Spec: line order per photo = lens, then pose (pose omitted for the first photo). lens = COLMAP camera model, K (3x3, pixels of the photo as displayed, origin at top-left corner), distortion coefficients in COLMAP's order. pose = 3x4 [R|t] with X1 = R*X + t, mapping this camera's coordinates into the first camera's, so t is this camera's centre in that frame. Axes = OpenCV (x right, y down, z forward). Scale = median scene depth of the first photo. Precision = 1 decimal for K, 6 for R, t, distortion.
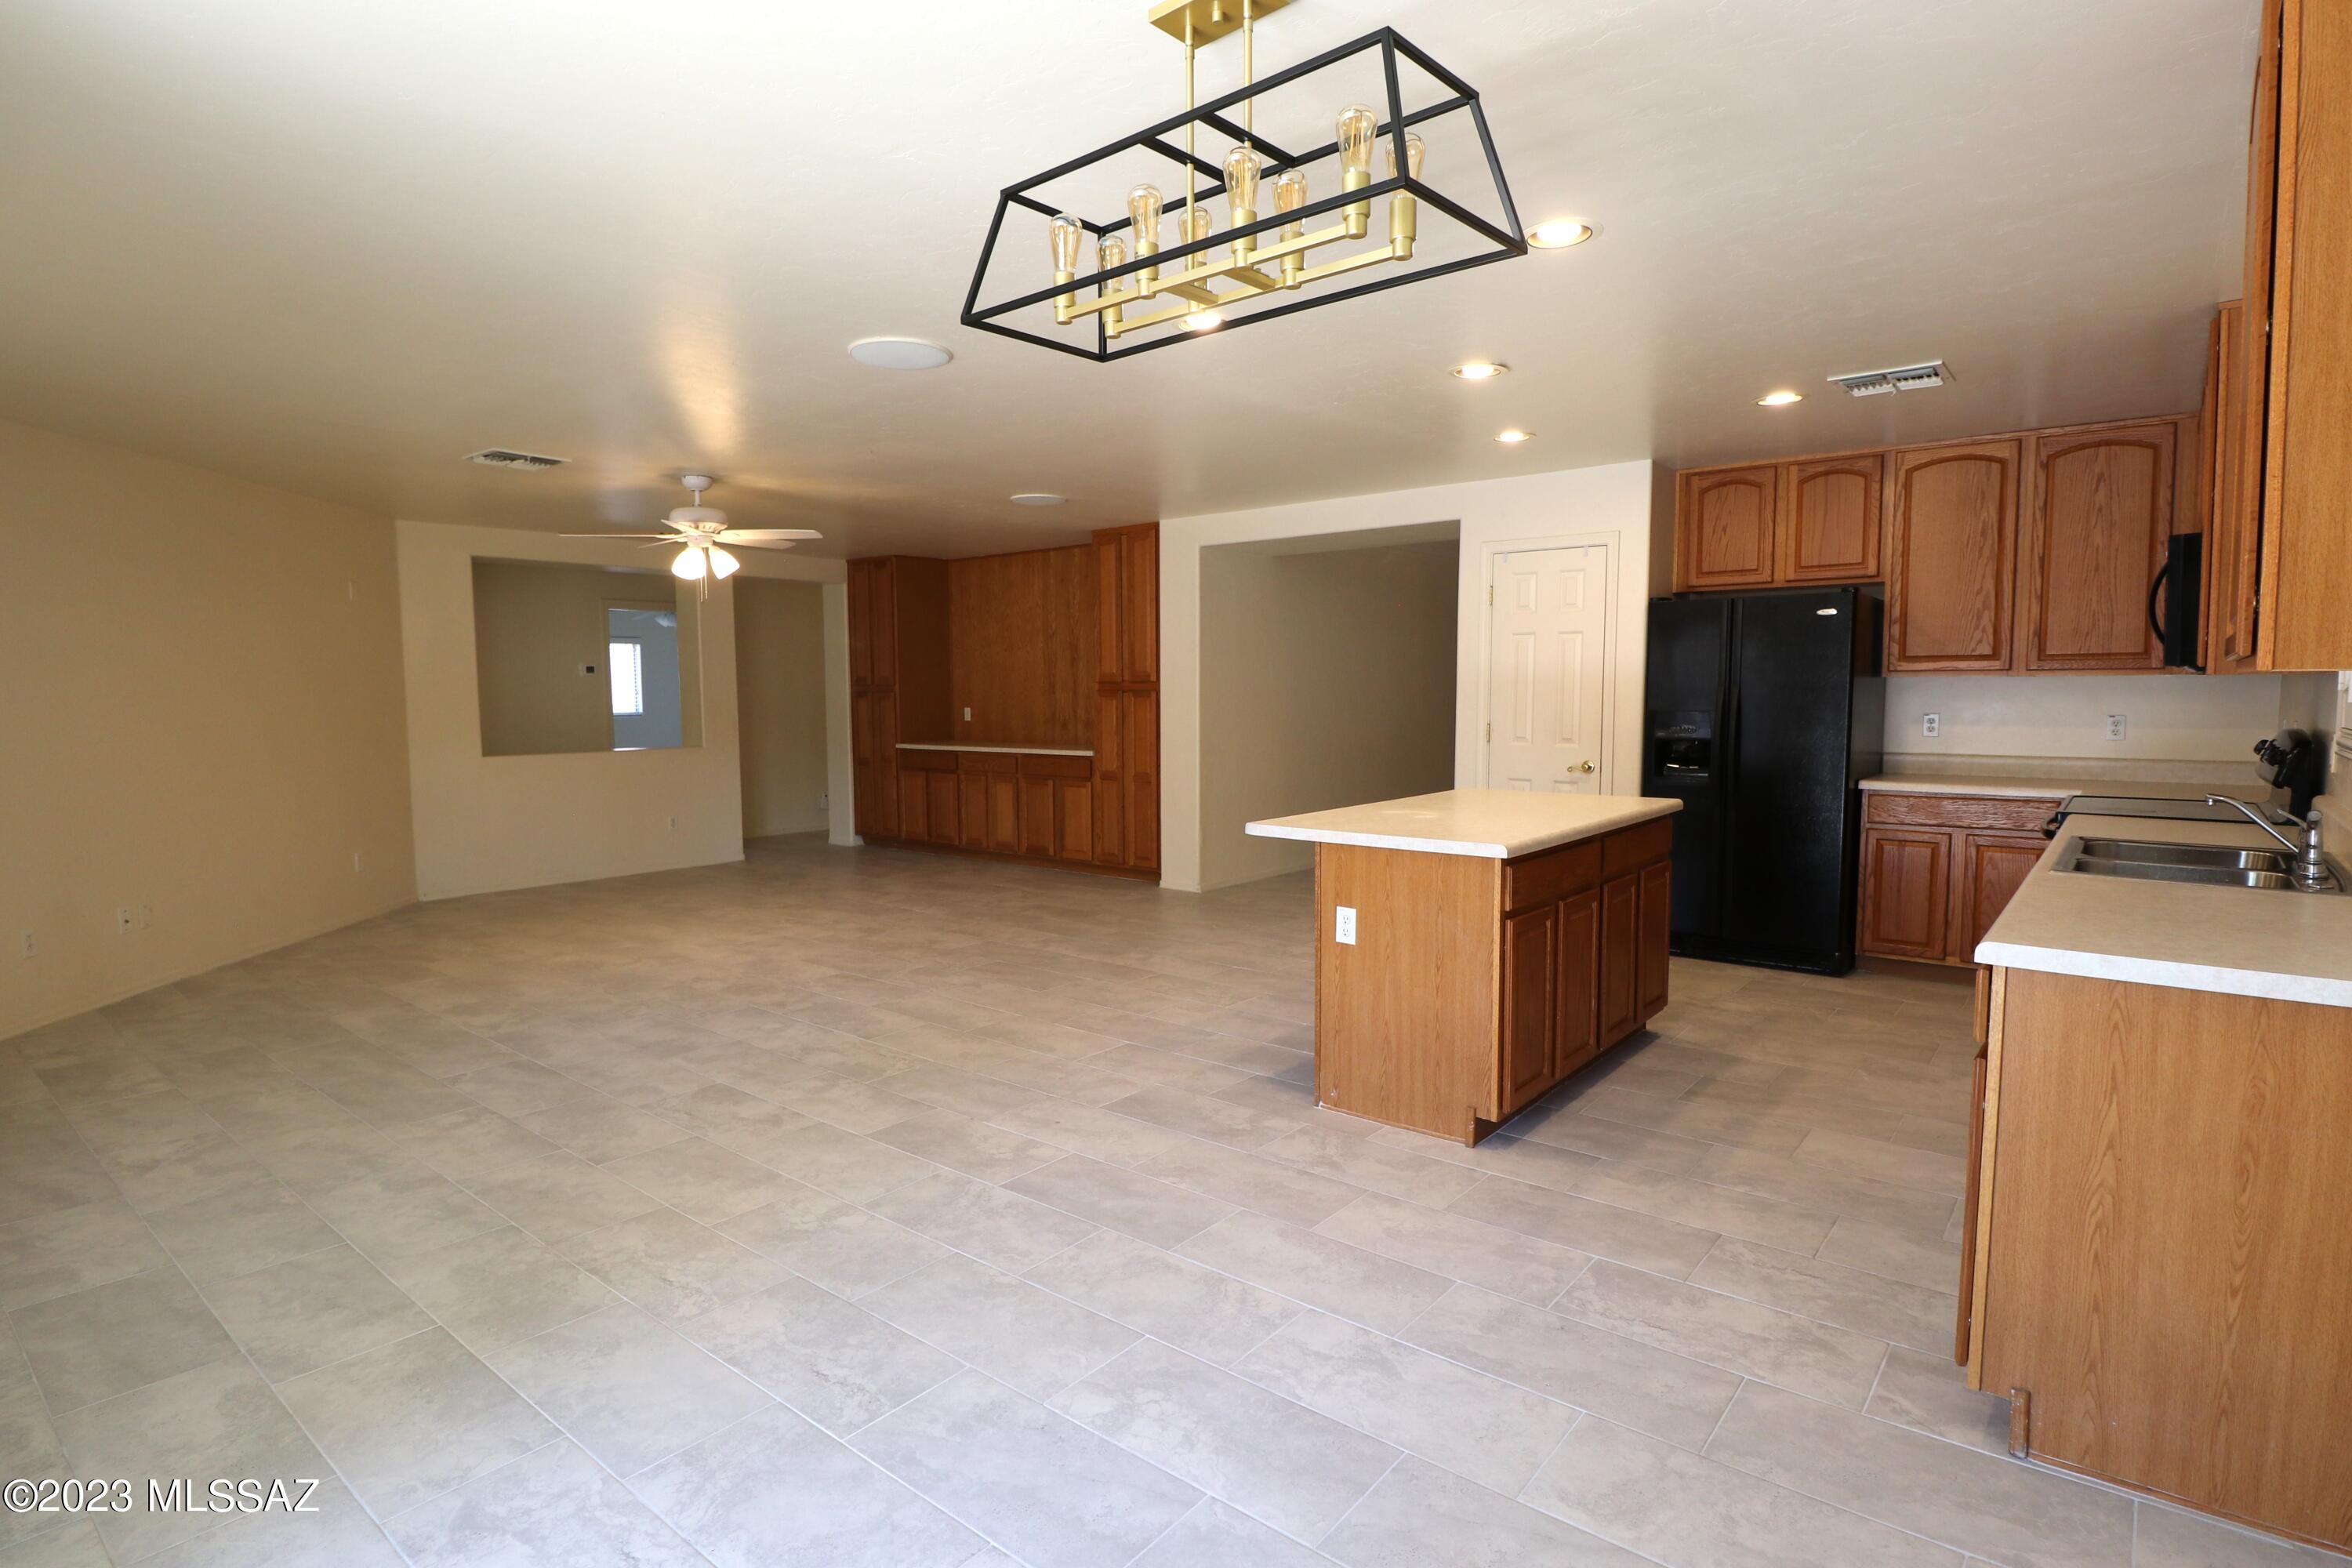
lens RADIAL K [[1219.6, 0, 1169.9], [0, 1219.6, 785.0], [0, 0, 1]] dist [-0.018233, -0.002085]
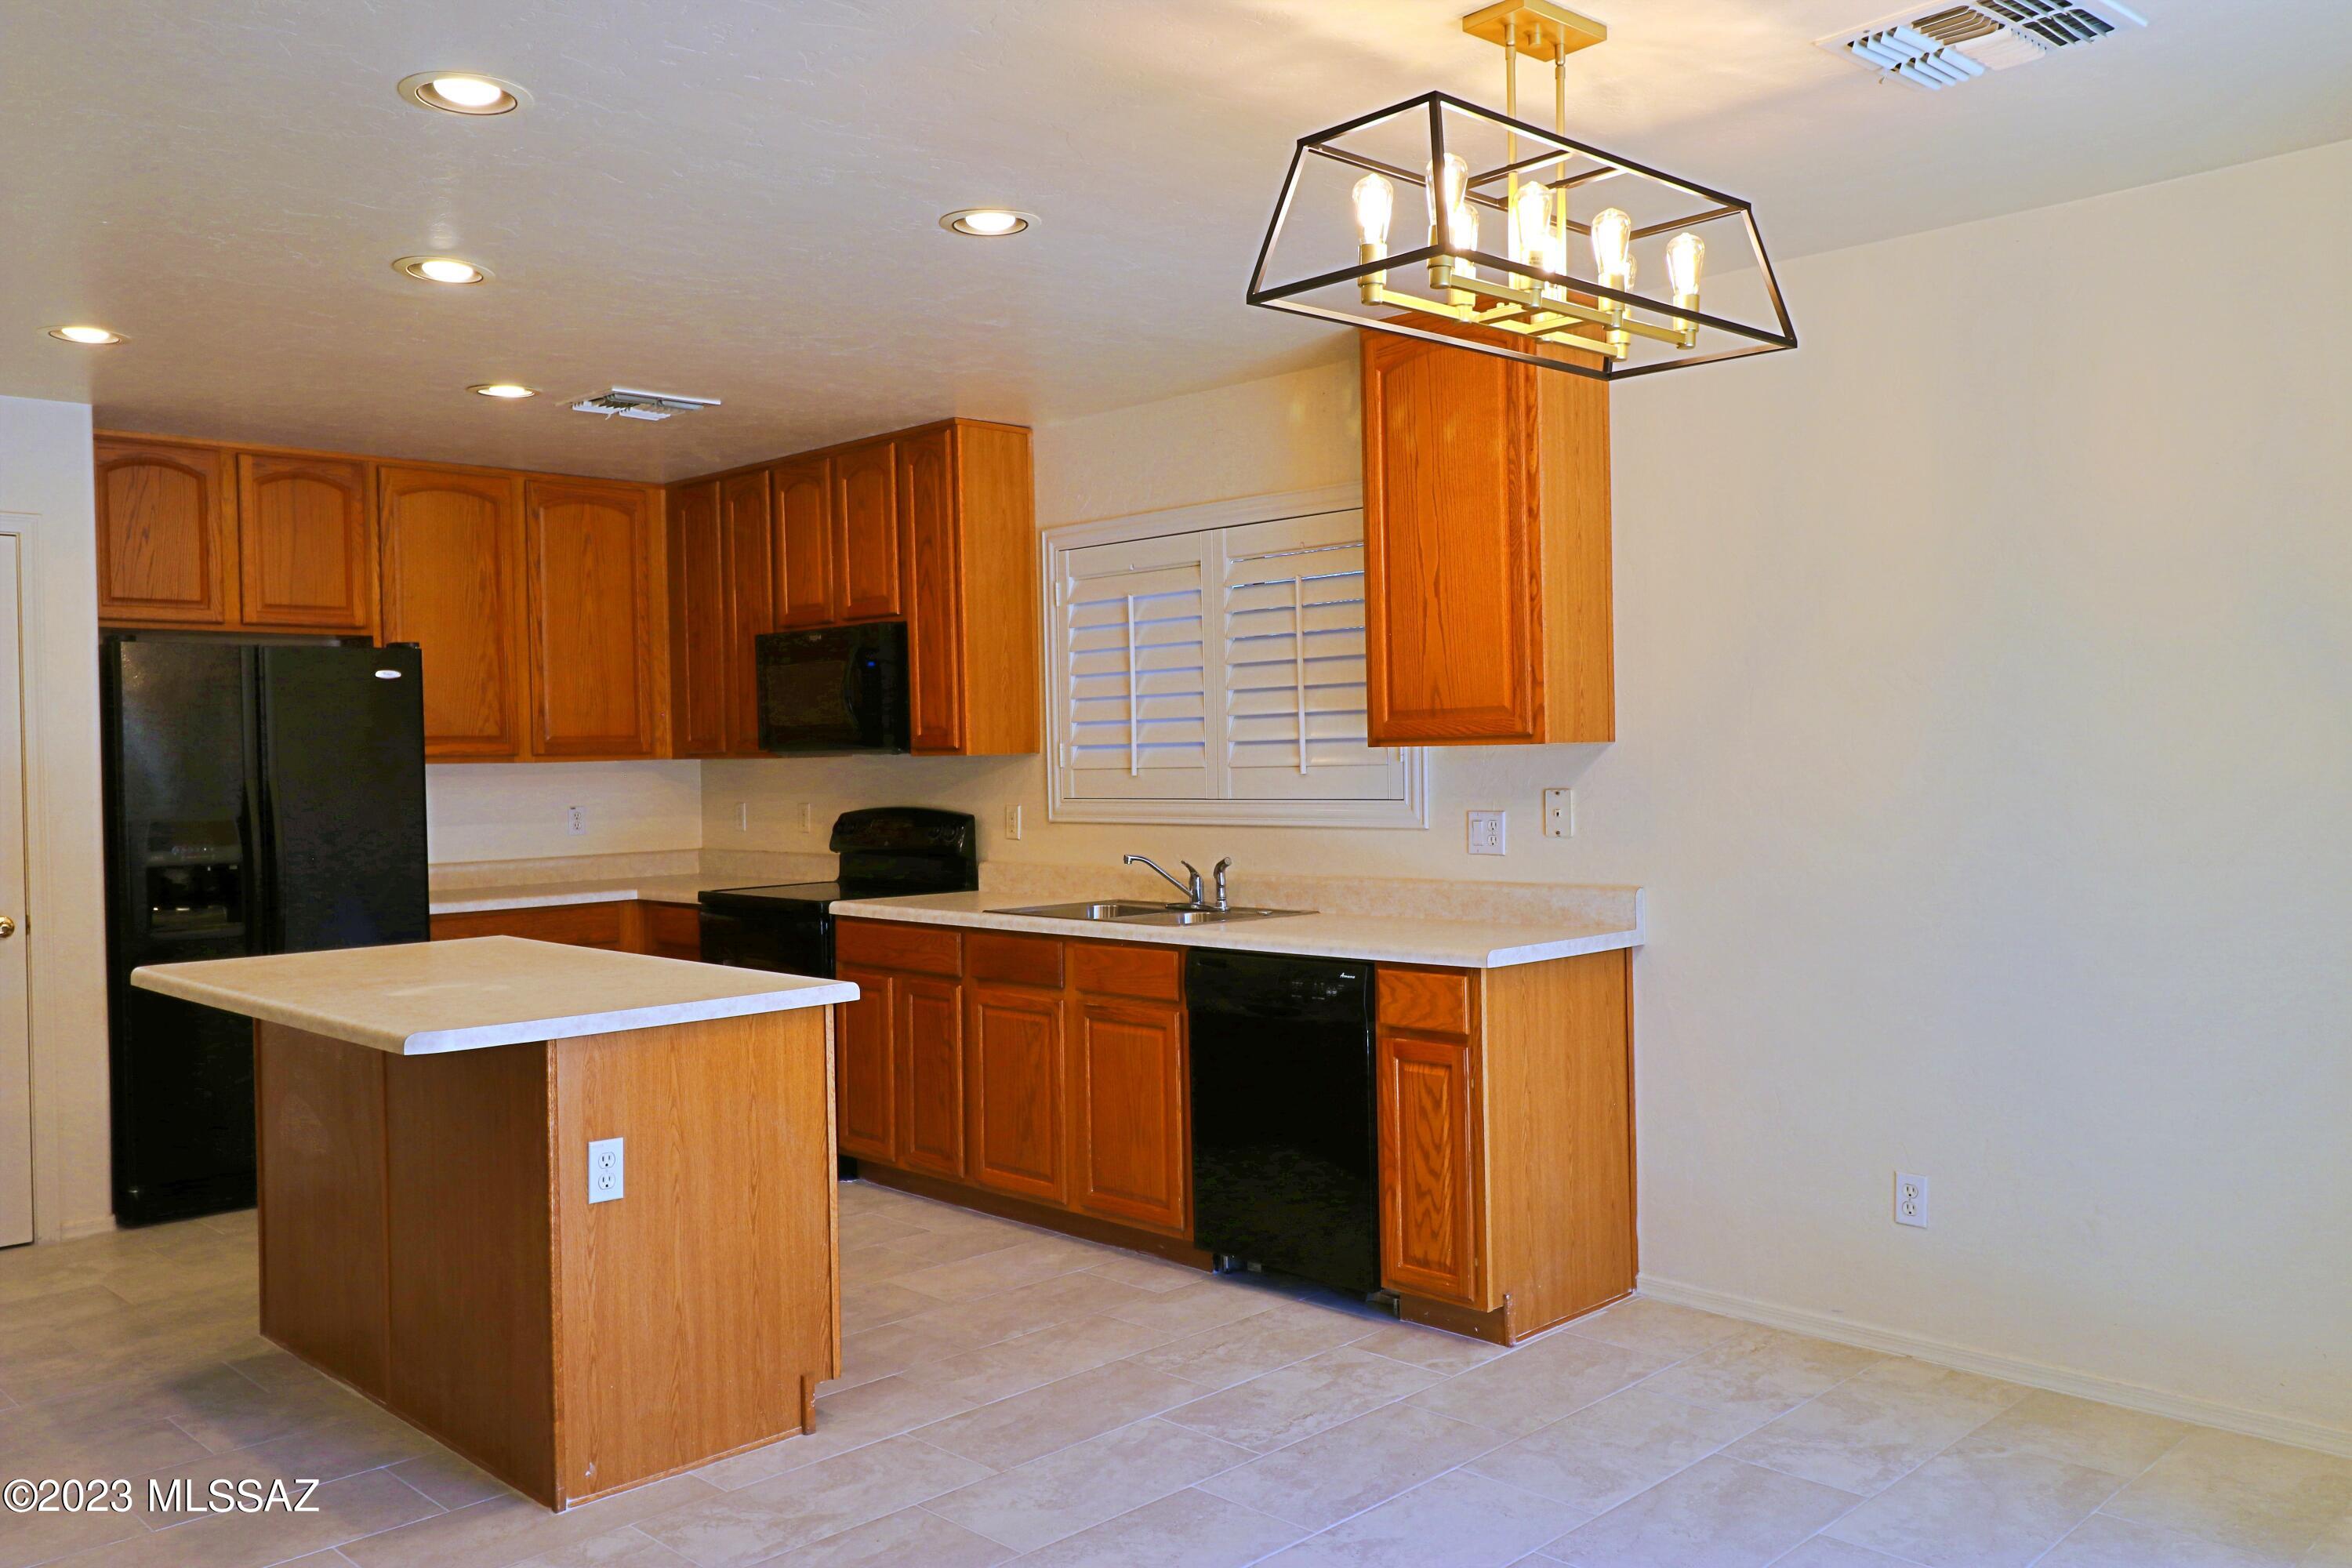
lens RADIAL K [[1857.8, 0, 1173.2], [0, 1857.8, 780.9], [0, 0, 1]] dist [0.008403, 0.000916]
pose [[0.083549, -0.007431, 0.996476, -0.766605], [0.097386, 0.995246, -0.000743, -0.048358], [-0.991734, 0.097105, 0.083876, 0.656062]]
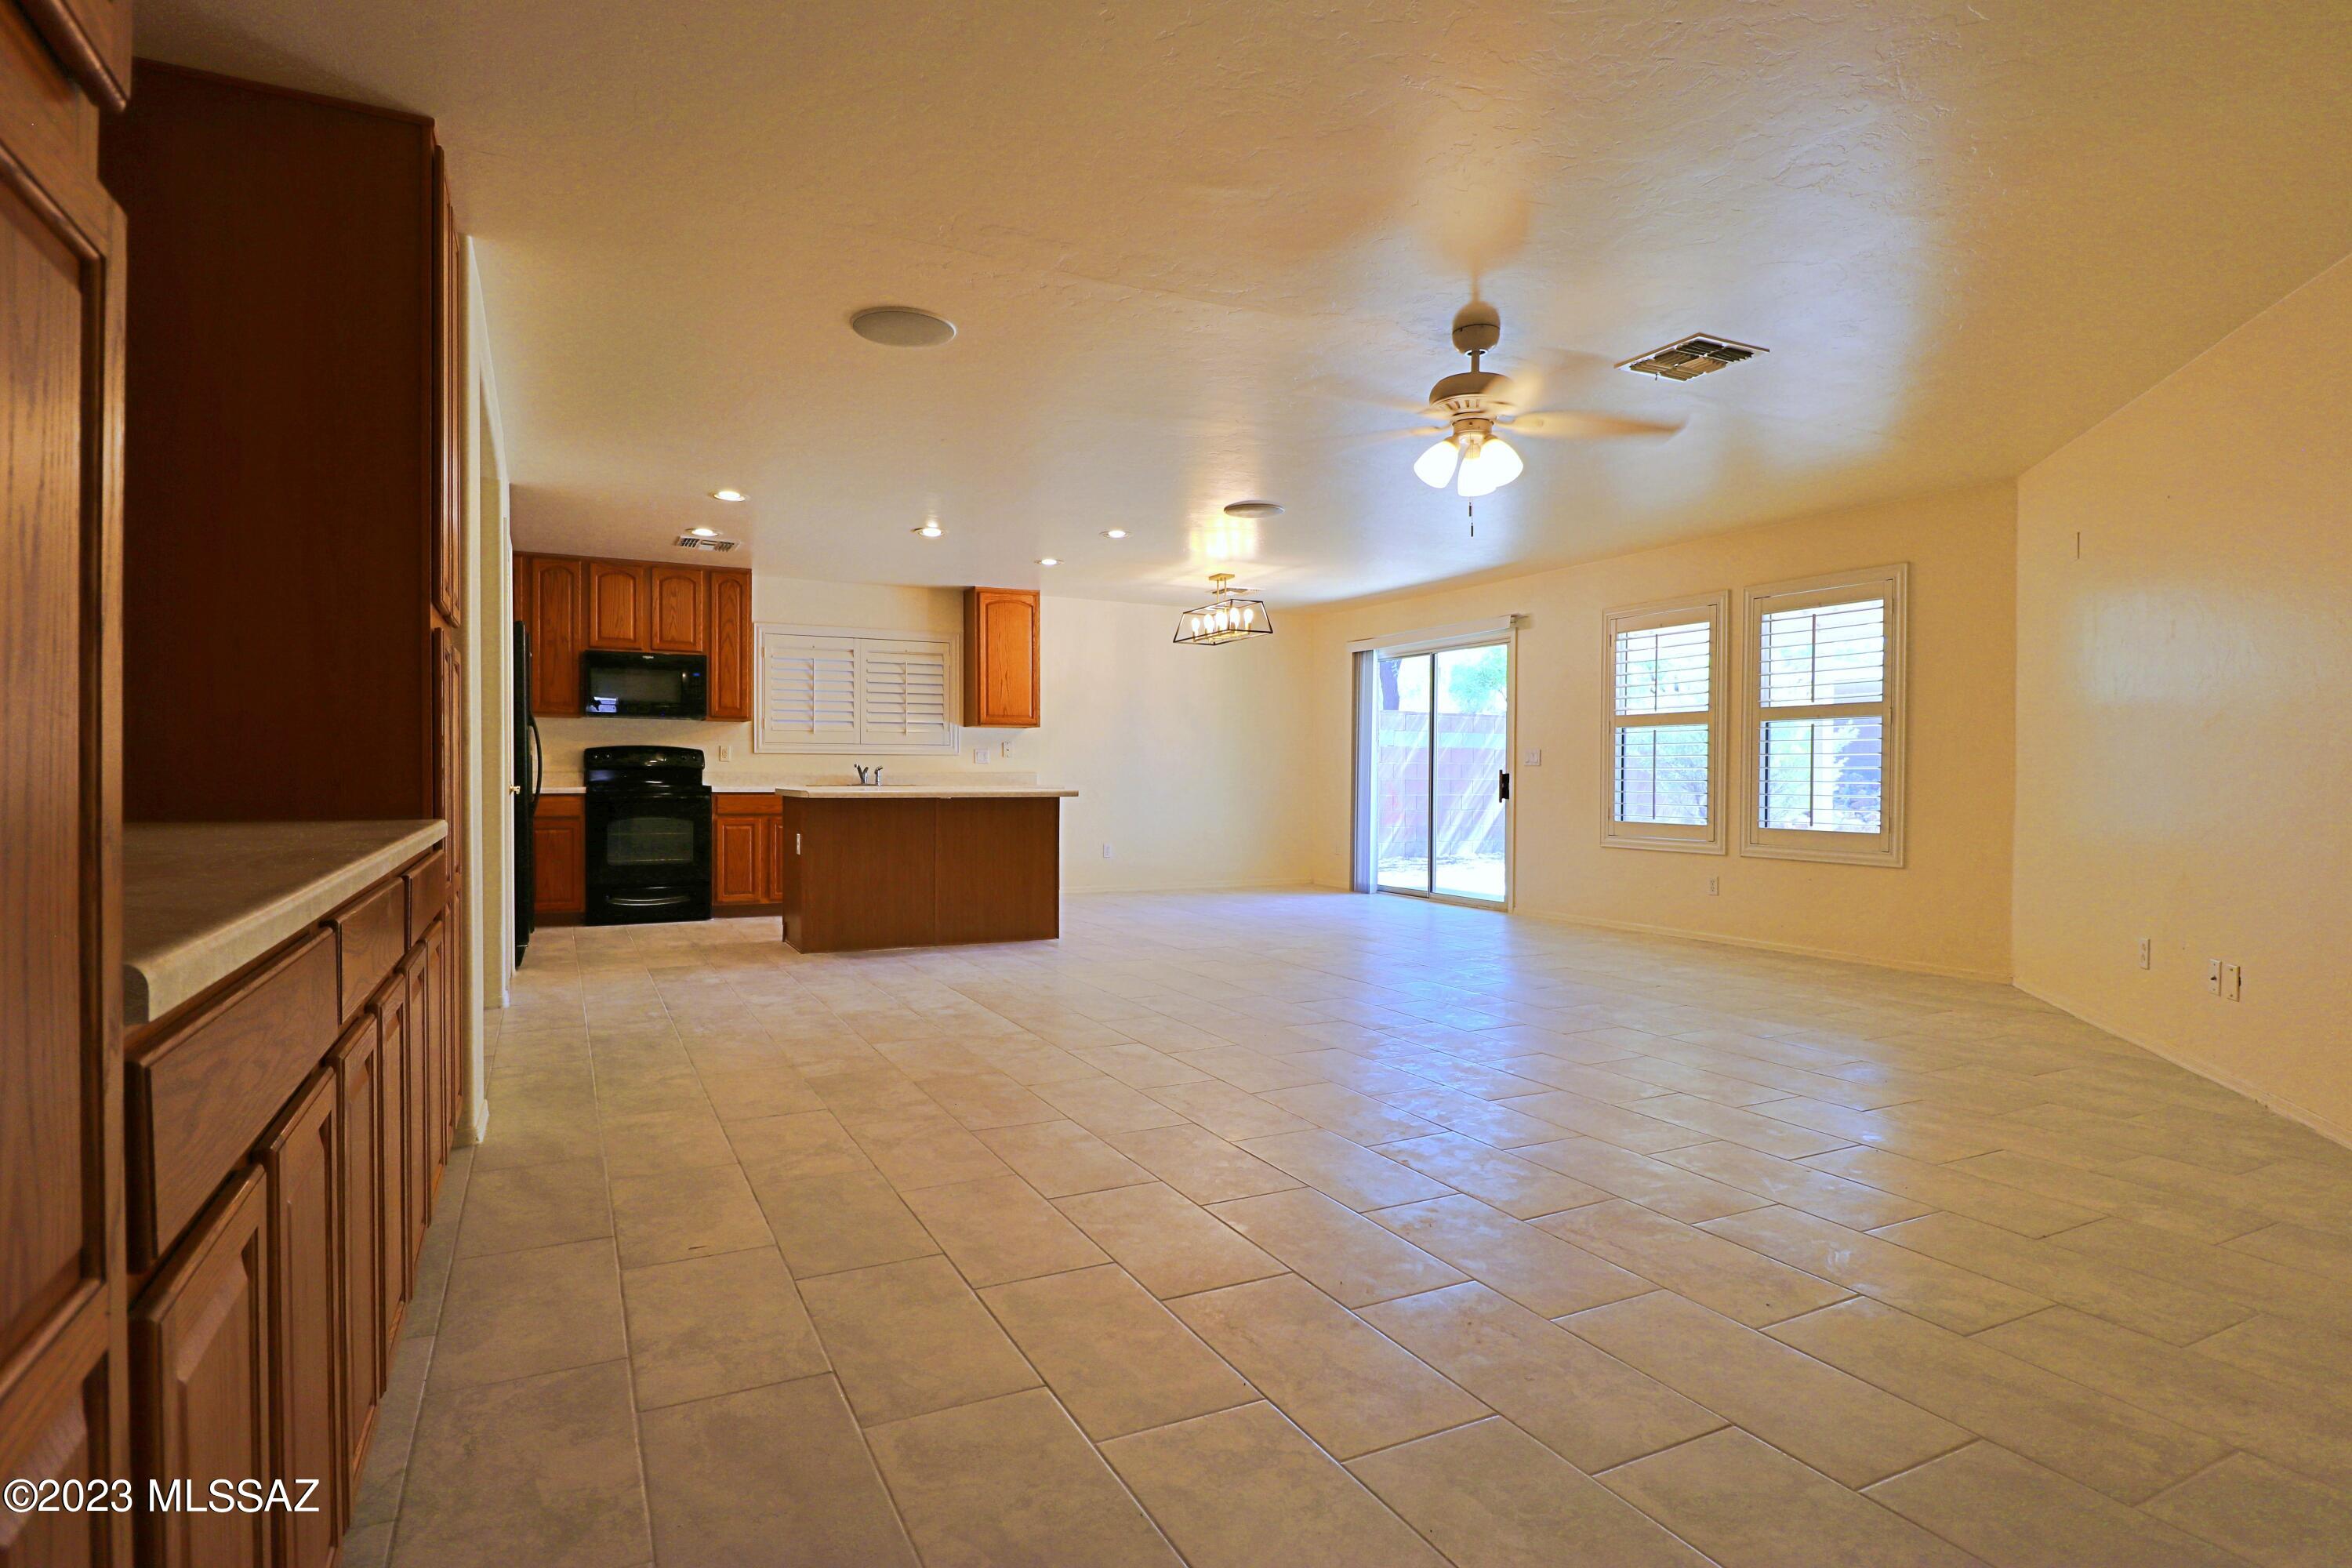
lens RADIAL K [[1230.9, 0, 1175.9], [0, 1230.9, 785.2], [0, 0, 1]] dist [0.000225, 0.000030]
pose [[-0.923728, 0.000653, 0.383048, -0.841208], [0.034265, 0.996131, 0.080931, -0.132477], [-0.381513, 0.087883, -0.920176, 2.930445]]
